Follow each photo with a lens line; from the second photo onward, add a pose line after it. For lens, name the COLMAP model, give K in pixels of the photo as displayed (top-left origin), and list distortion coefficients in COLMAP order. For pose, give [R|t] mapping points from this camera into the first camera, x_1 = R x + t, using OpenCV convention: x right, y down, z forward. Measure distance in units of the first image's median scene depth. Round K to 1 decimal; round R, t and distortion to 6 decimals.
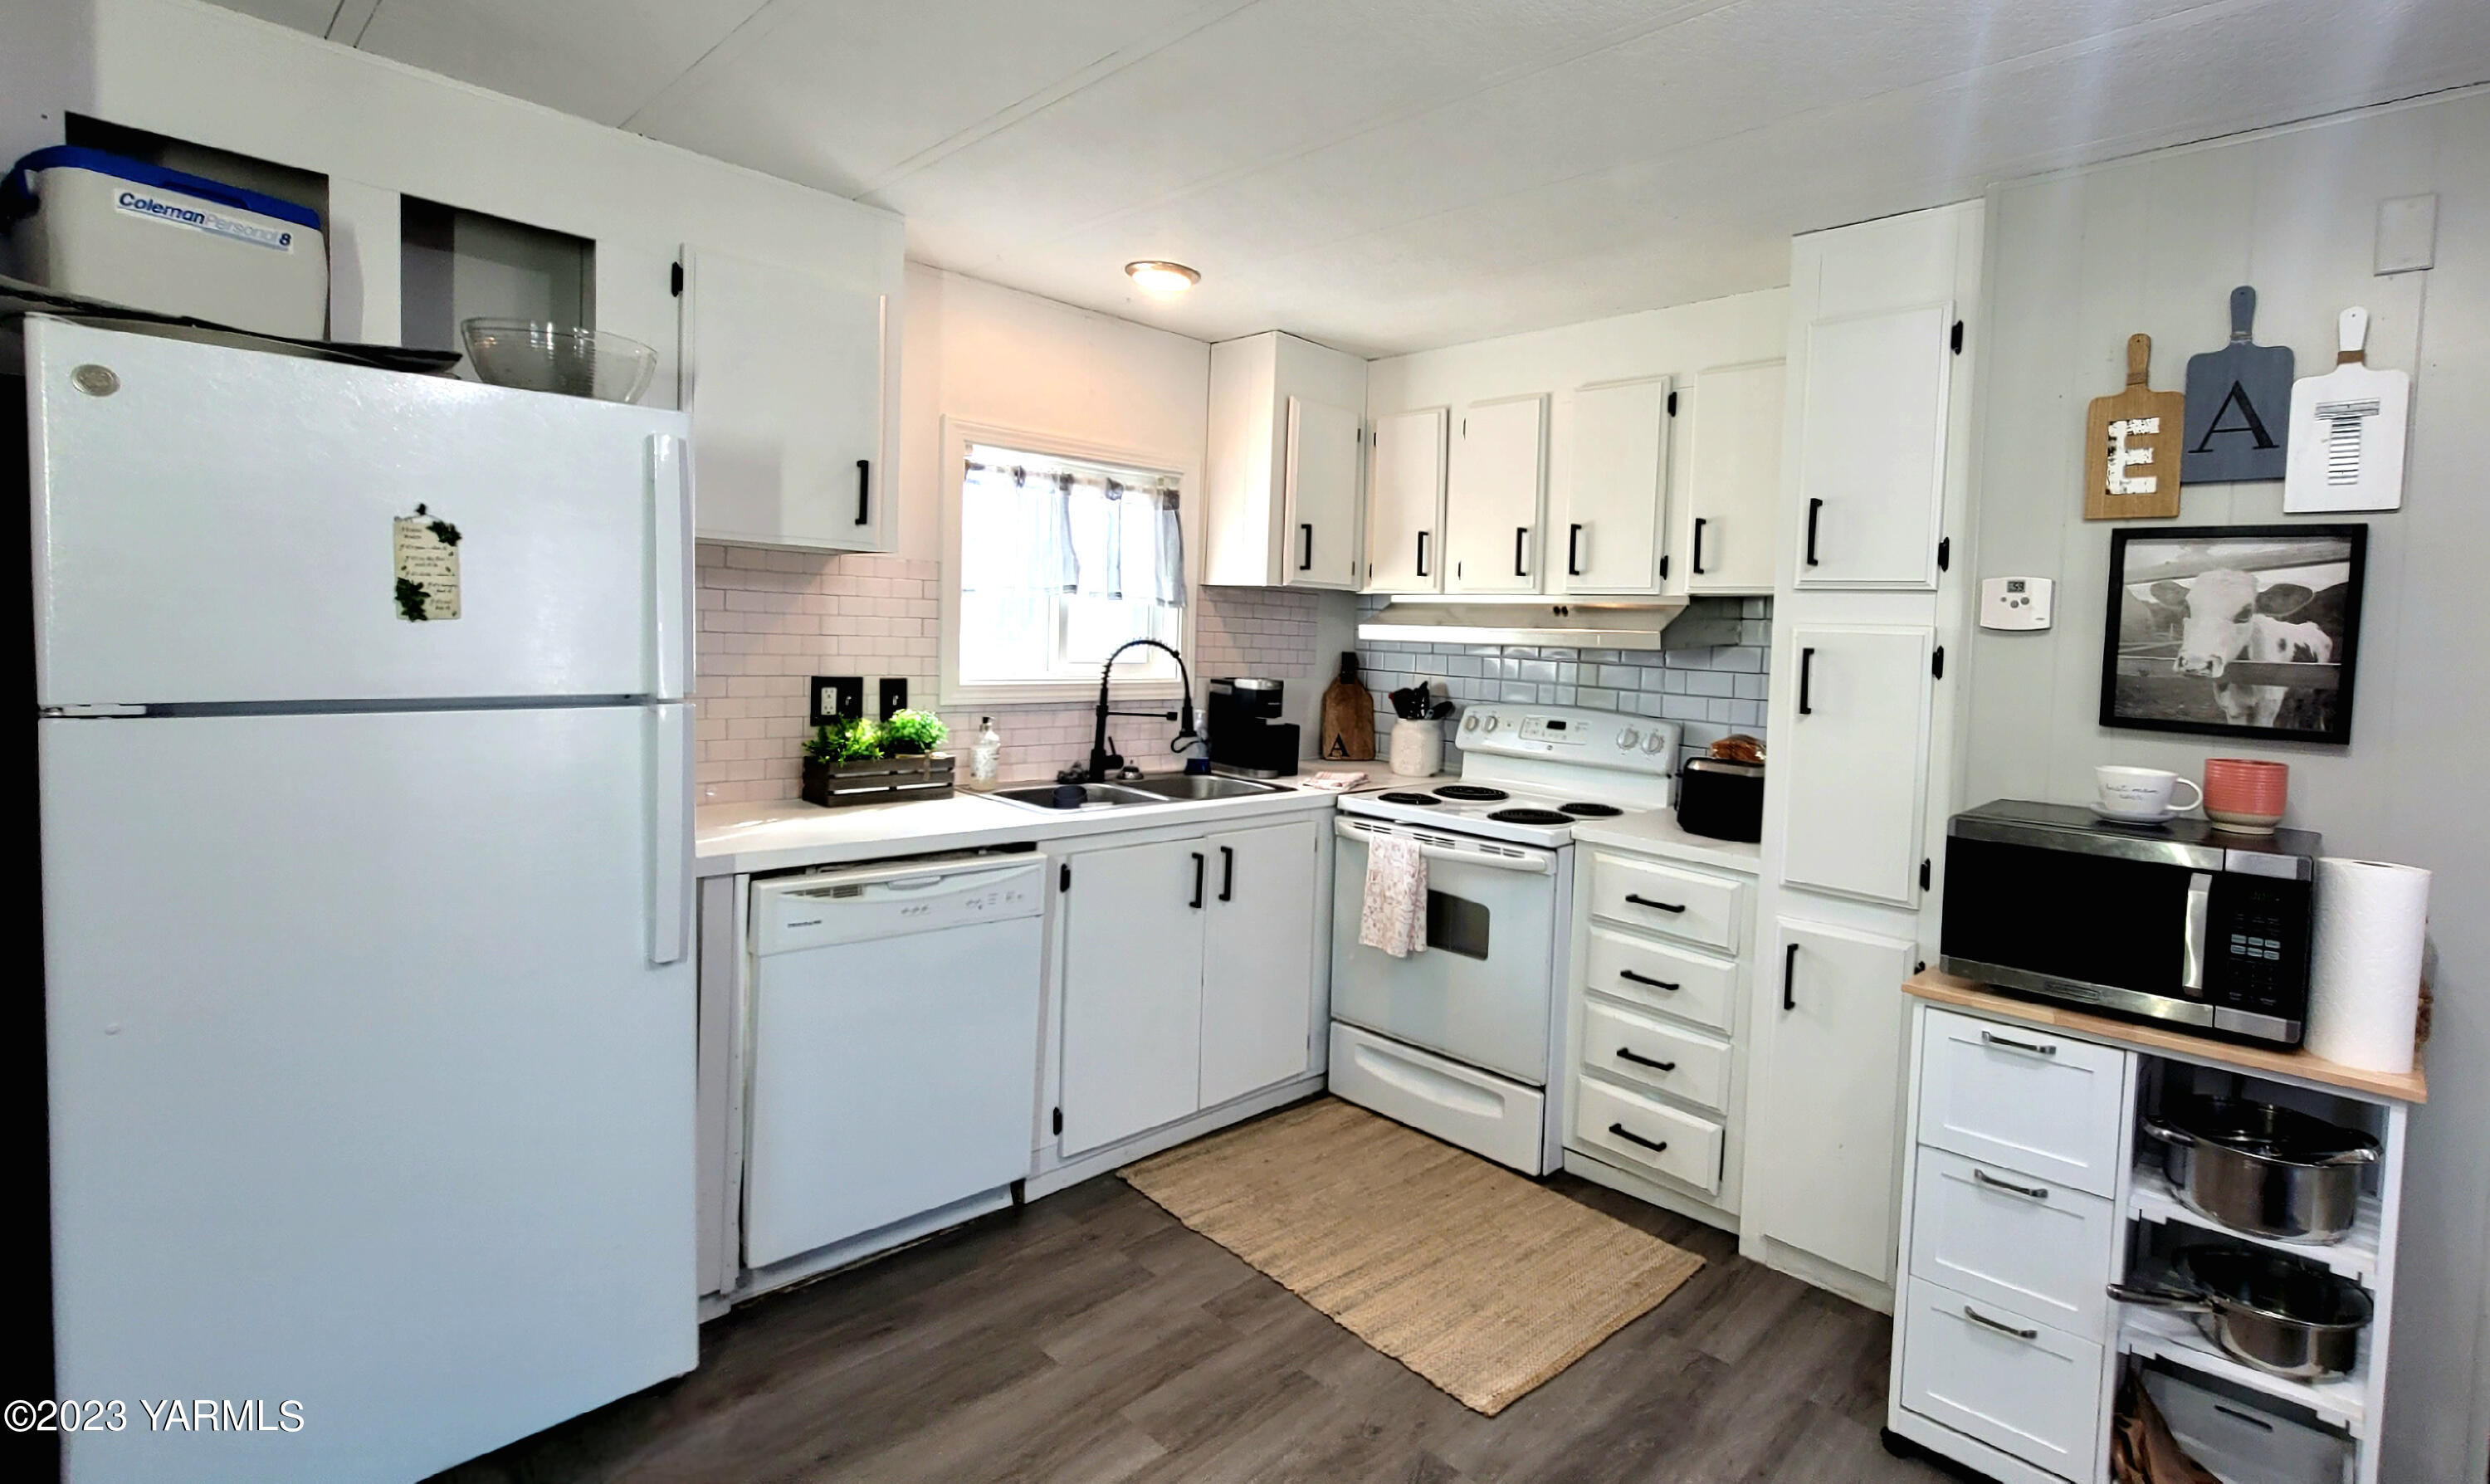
lens RADIAL K [[1152.9, 0, 1402.9], [0, 1152.9, 684.6], [0, 0, 1]] dist [-0.003492, -0.001289]
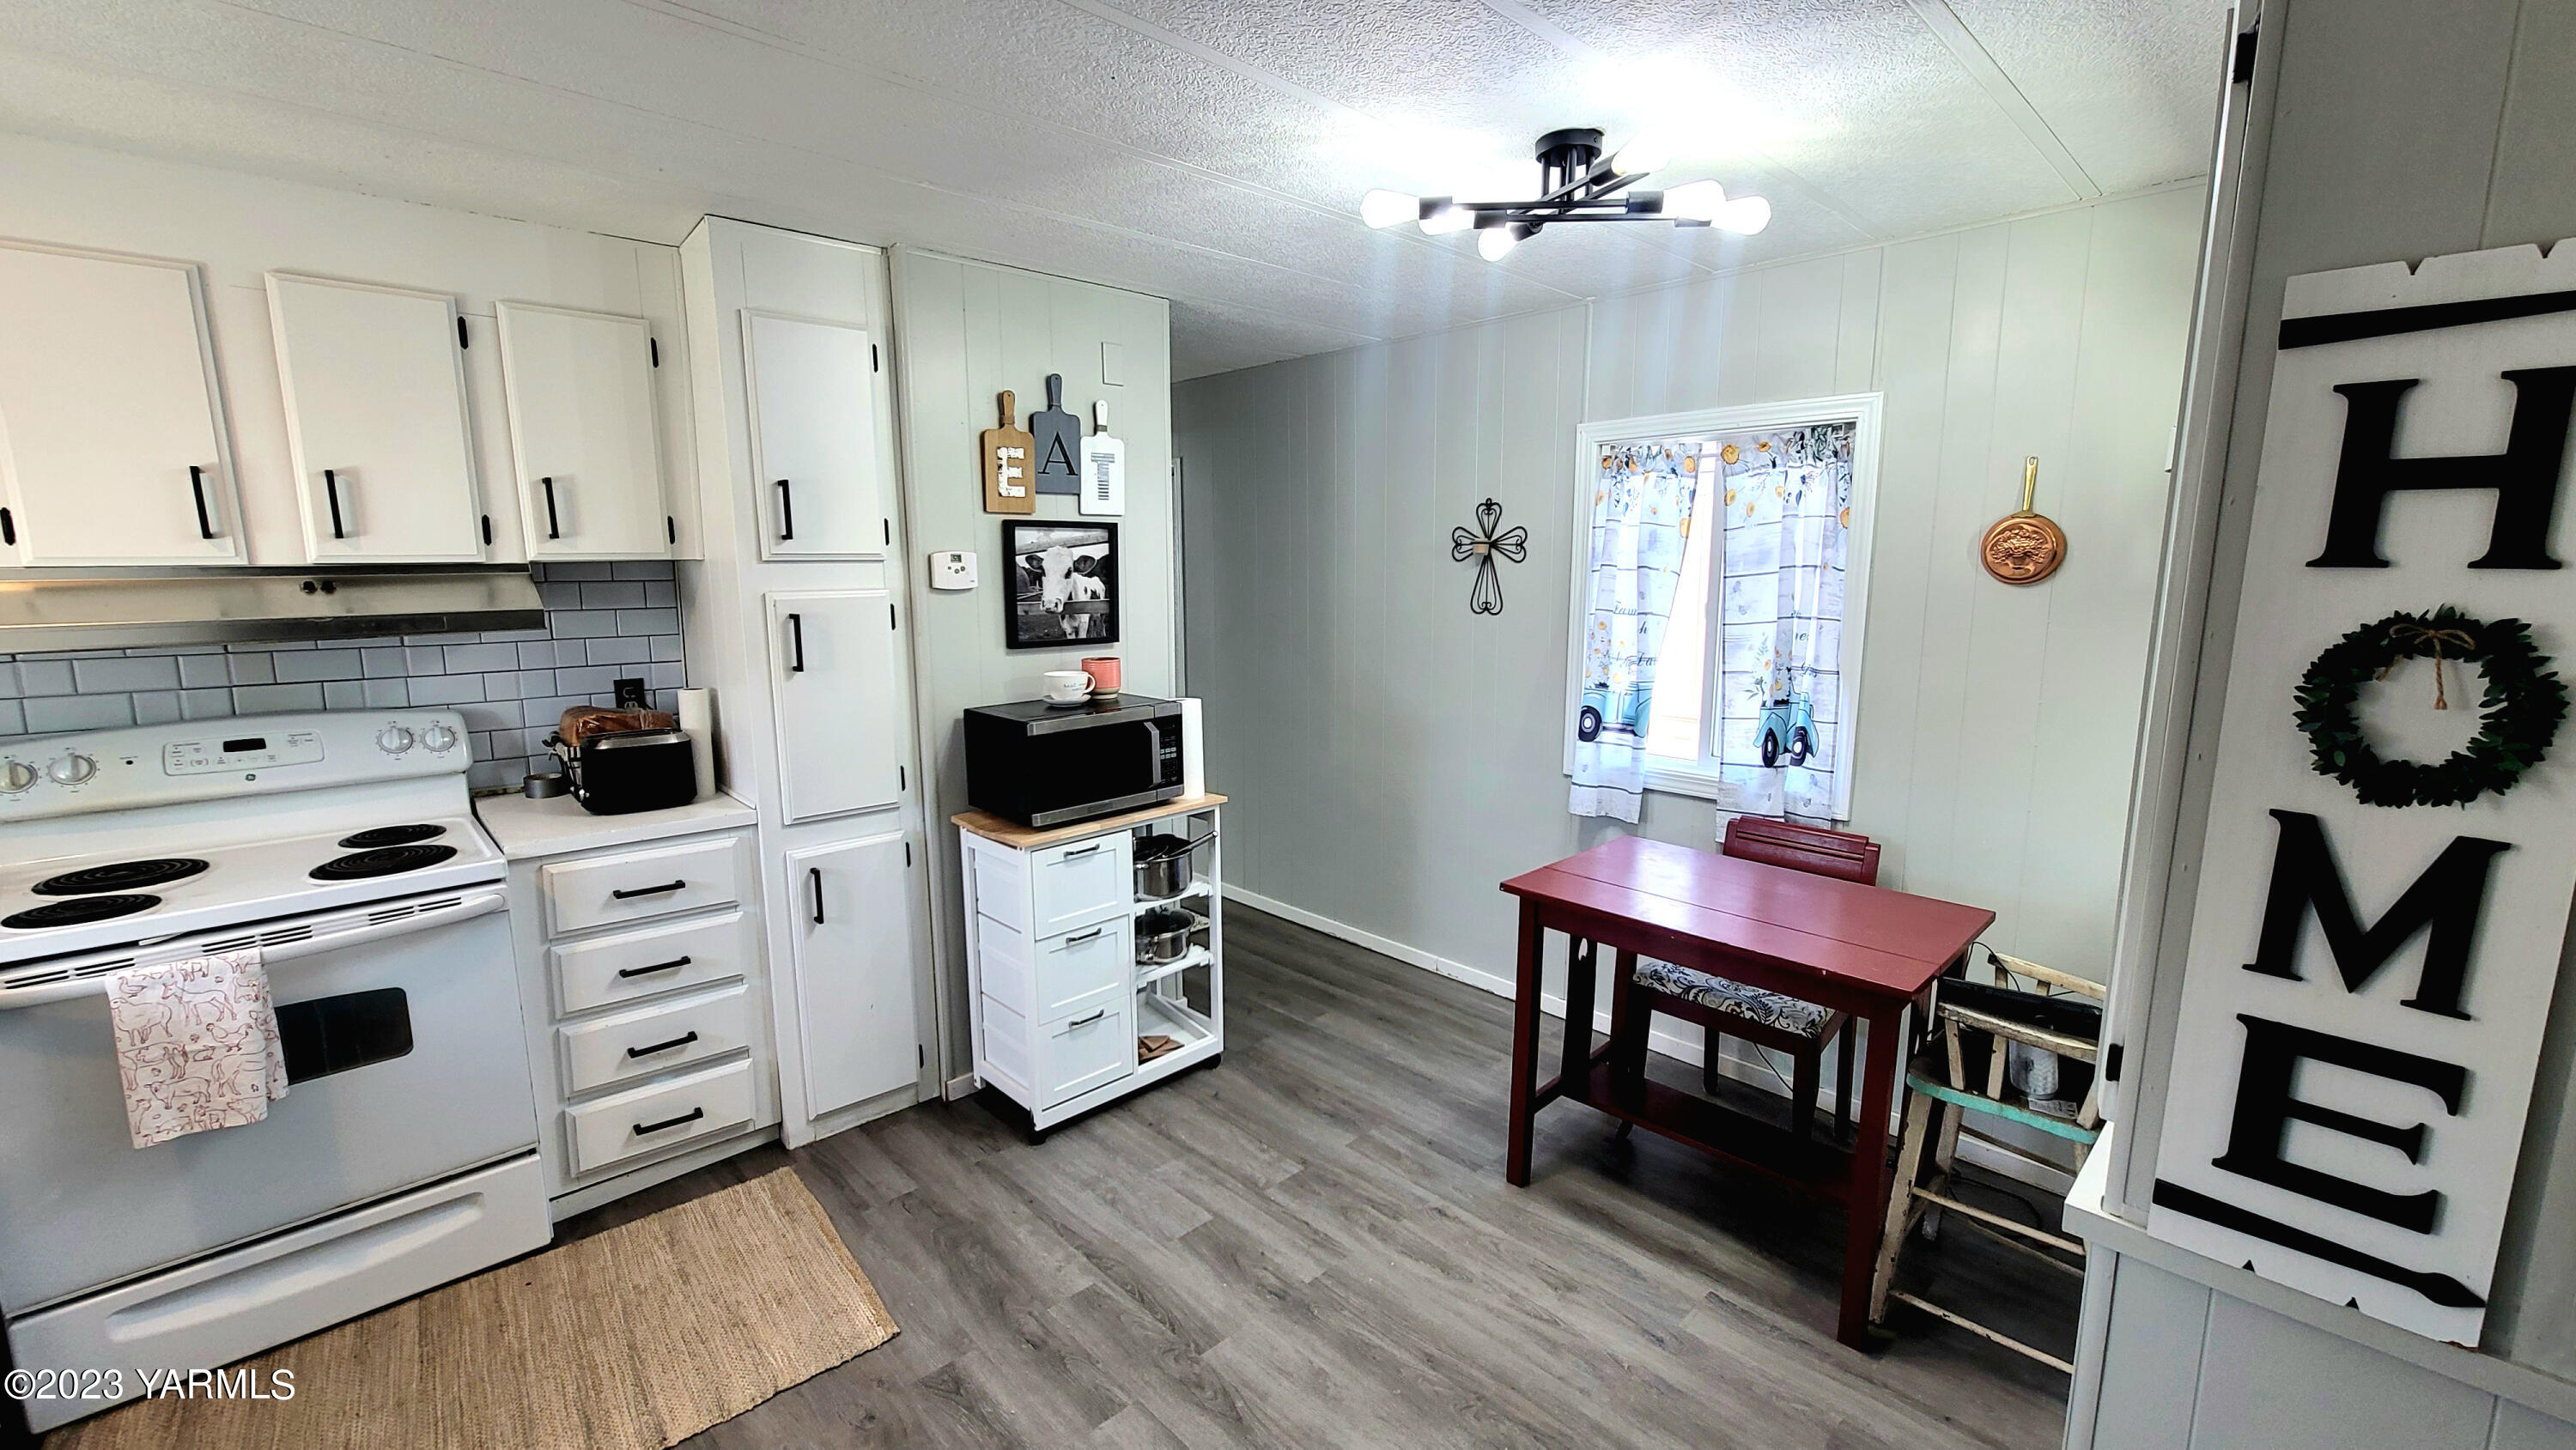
lens RADIAL K [[1059.1, 0, 1289.7], [0, 1059.1, 727.3], [0, 0, 1]] dist [-0.003455, 0.003240]
pose [[0.091006, -0.198160, 0.975936, -0.740122], [0.053206, 0.979570, 0.193936, -0.113196], [-0.994428, 0.034276, 0.099690, 0.478184]]
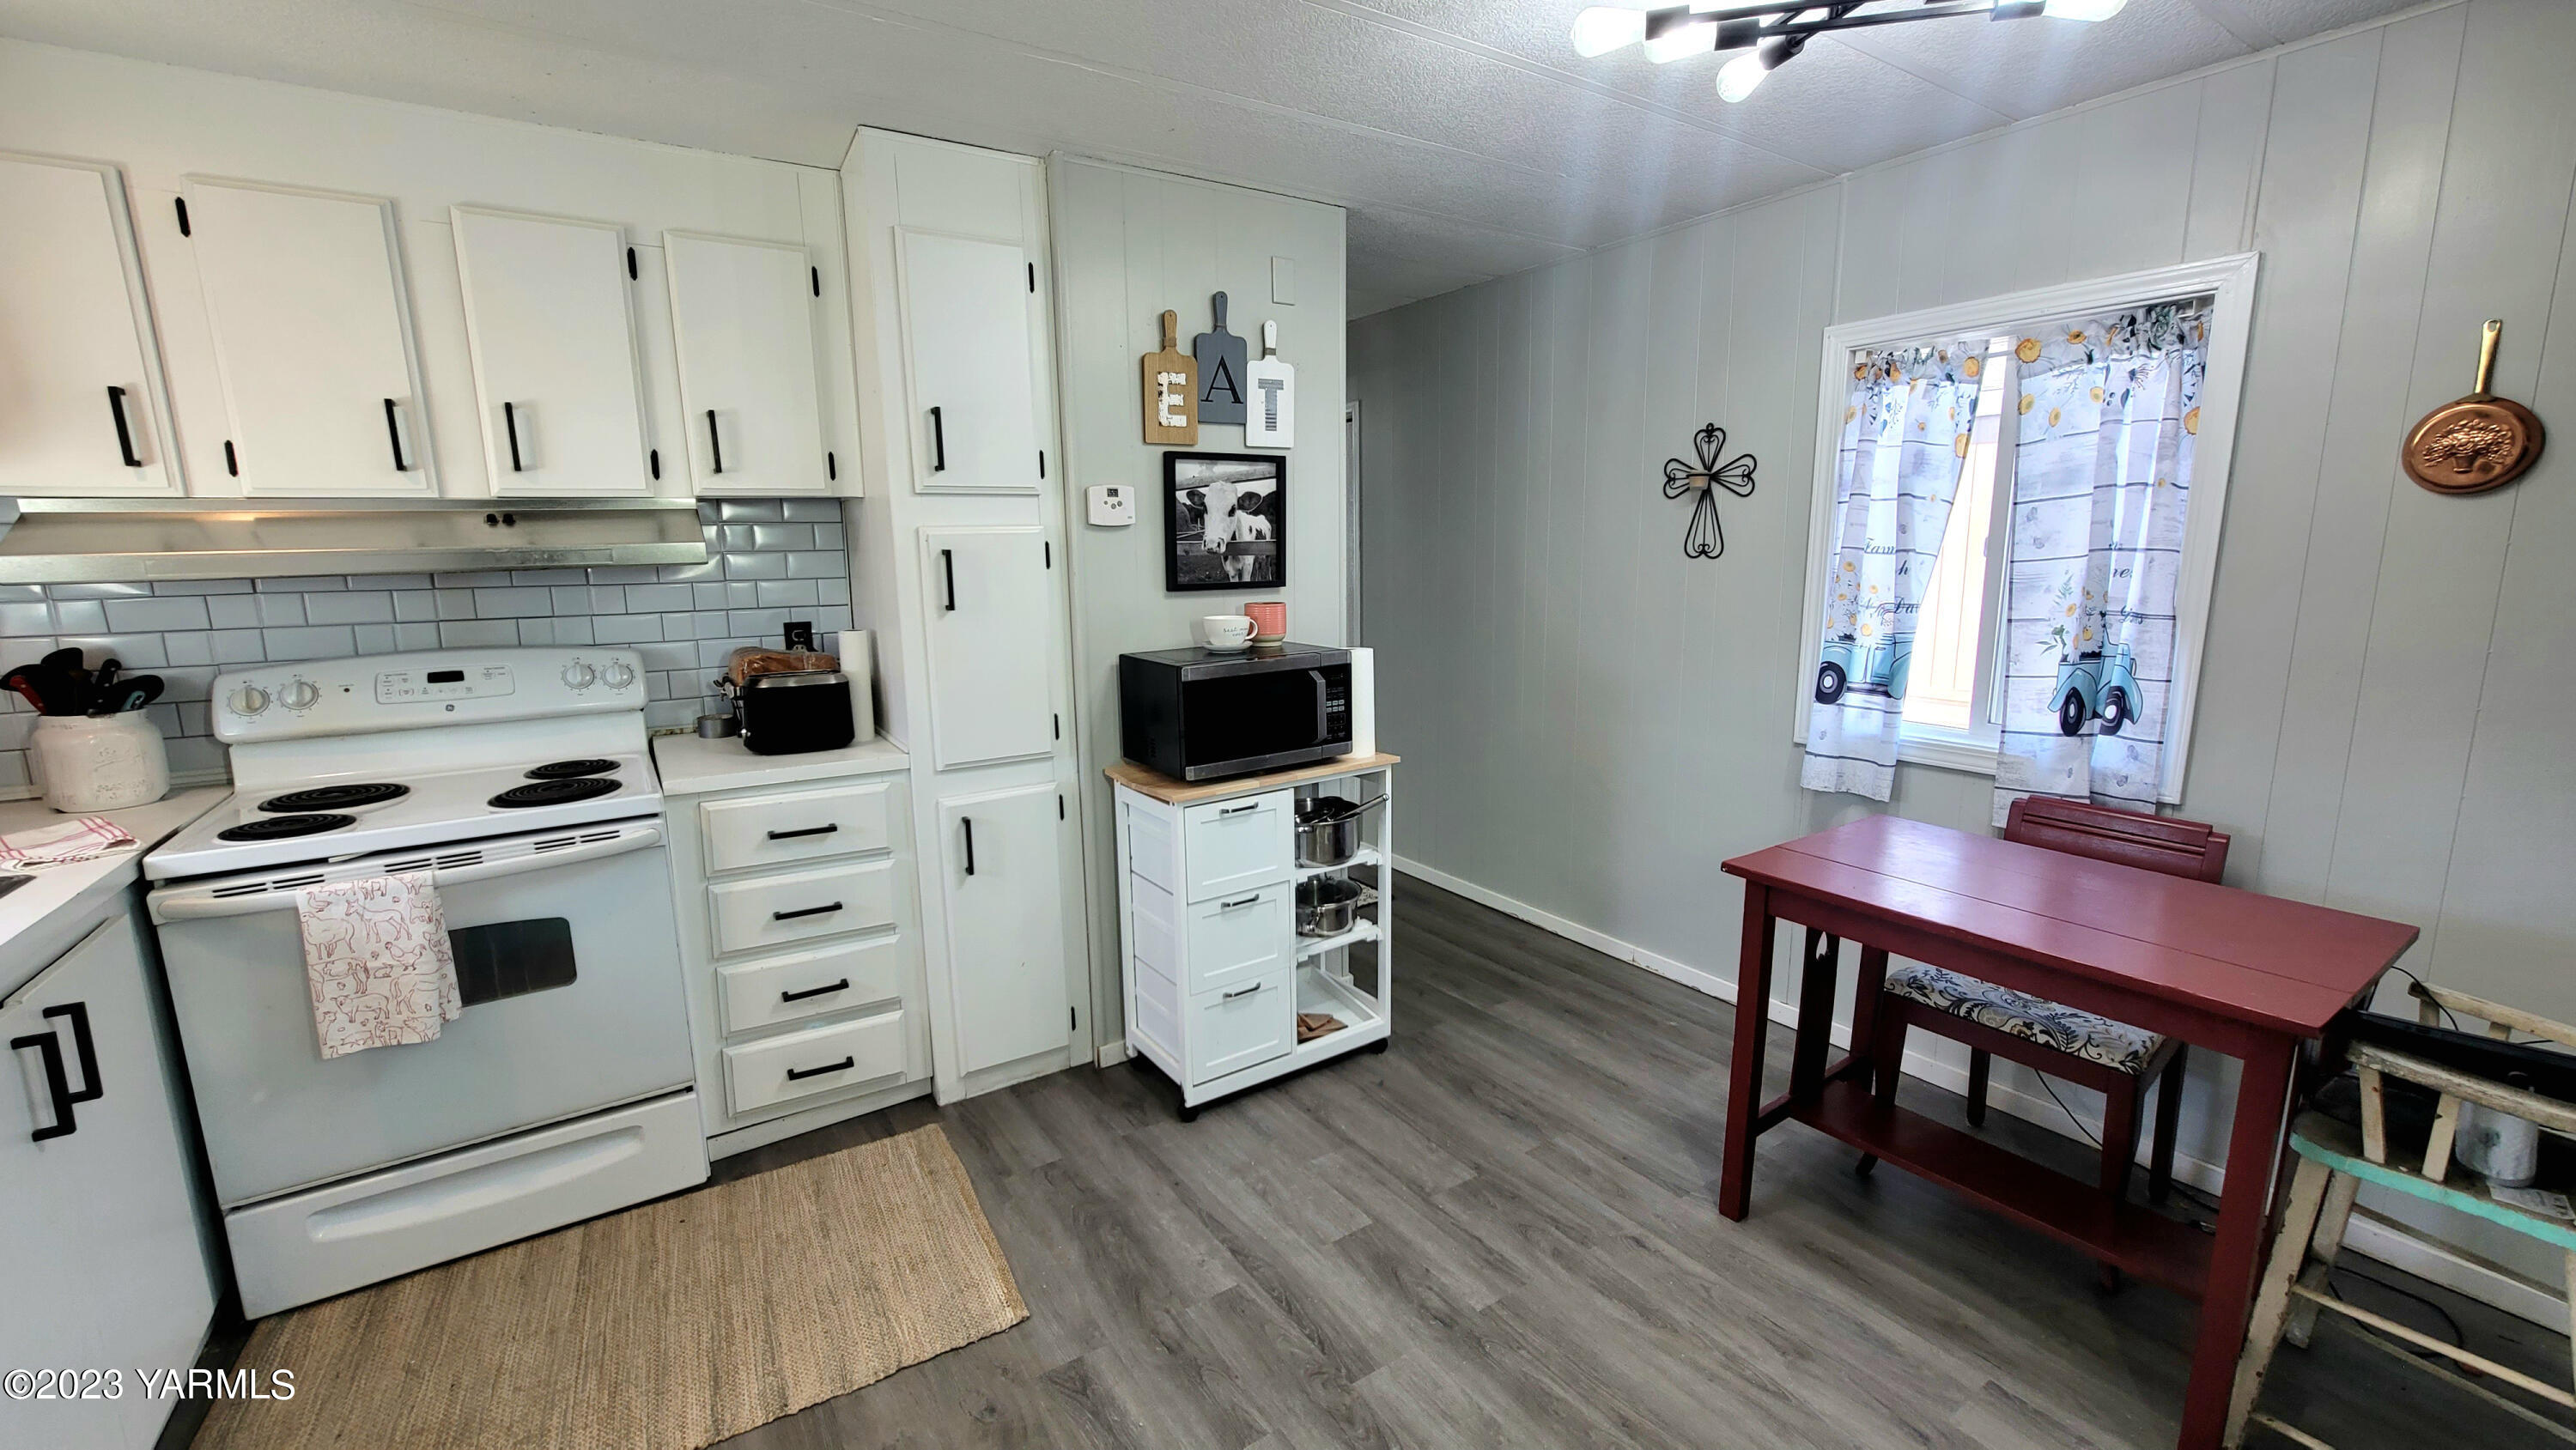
lens RADIAL K [[1059.1, 0, 1287.1], [0, 1059.1, 726.4], [0, 0, 1]] dist [-0.003455, 0.003240]
pose [[0.262138, -0.213353, 0.941150, -0.615318], [0.069650, 0.976894, 0.202056, -0.055084], [-0.962514, 0.012584, 0.270941, 0.489772]]
